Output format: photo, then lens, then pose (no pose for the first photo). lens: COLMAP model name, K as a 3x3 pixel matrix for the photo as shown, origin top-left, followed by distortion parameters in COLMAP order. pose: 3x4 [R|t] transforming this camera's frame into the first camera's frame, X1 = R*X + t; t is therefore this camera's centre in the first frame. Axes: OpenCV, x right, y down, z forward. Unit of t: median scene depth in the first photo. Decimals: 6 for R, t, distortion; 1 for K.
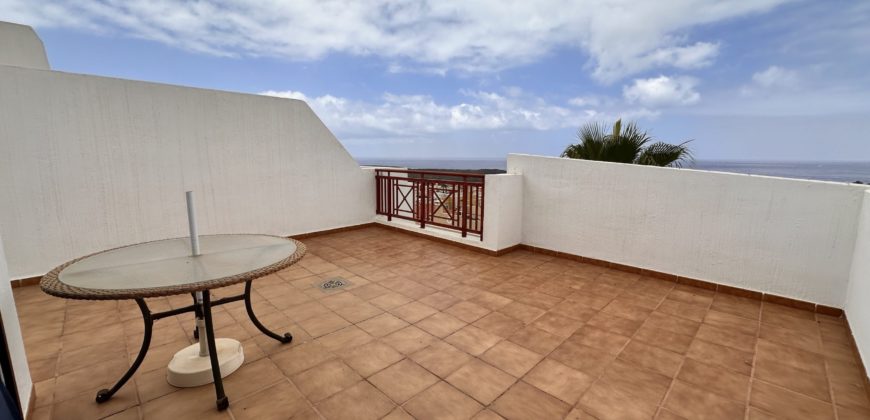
lens RADIAL K [[349.6, 0, 435.0], [0, 349.6, 210.0], [0, 0, 1]] dist [-0.002902, -0.000463]
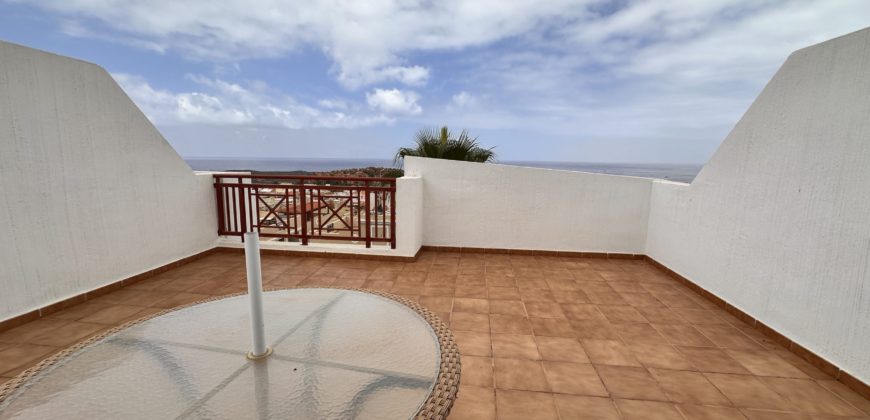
lens RADIAL K [[349.6, 0, 435.0], [0, 349.6, 210.0], [0, 0, 1]] dist [-0.002902, -0.000463]
pose [[0.780765, -0.086486, 0.618811, -0.300760], [0.086349, 0.995806, 0.030228, -0.028999], [-0.618830, 0.029833, 0.784958, 0.163308]]
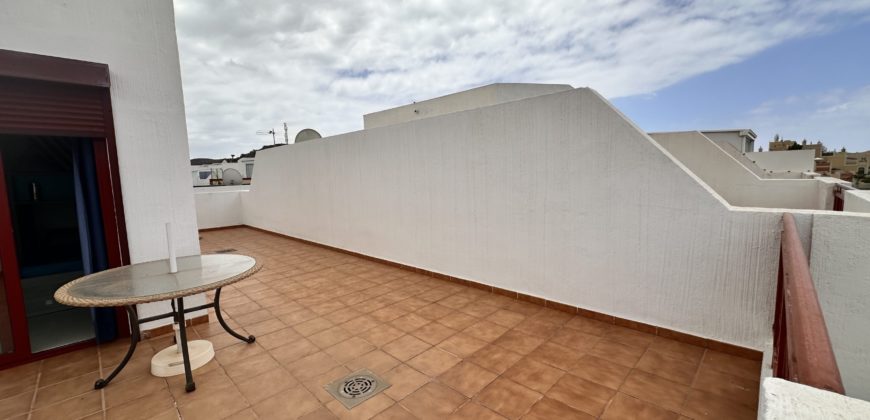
lens RADIAL K [[349.6, 0, 435.0], [0, 349.6, 210.0], [0, 0, 1]] dist [-0.002902, -0.000463]
pose [[0.017386, 0.104472, -0.994376, 0.212609], [-0.124975, 0.986954, 0.101508, -0.129657], [0.992008, 0.122507, 0.030215, 0.713344]]
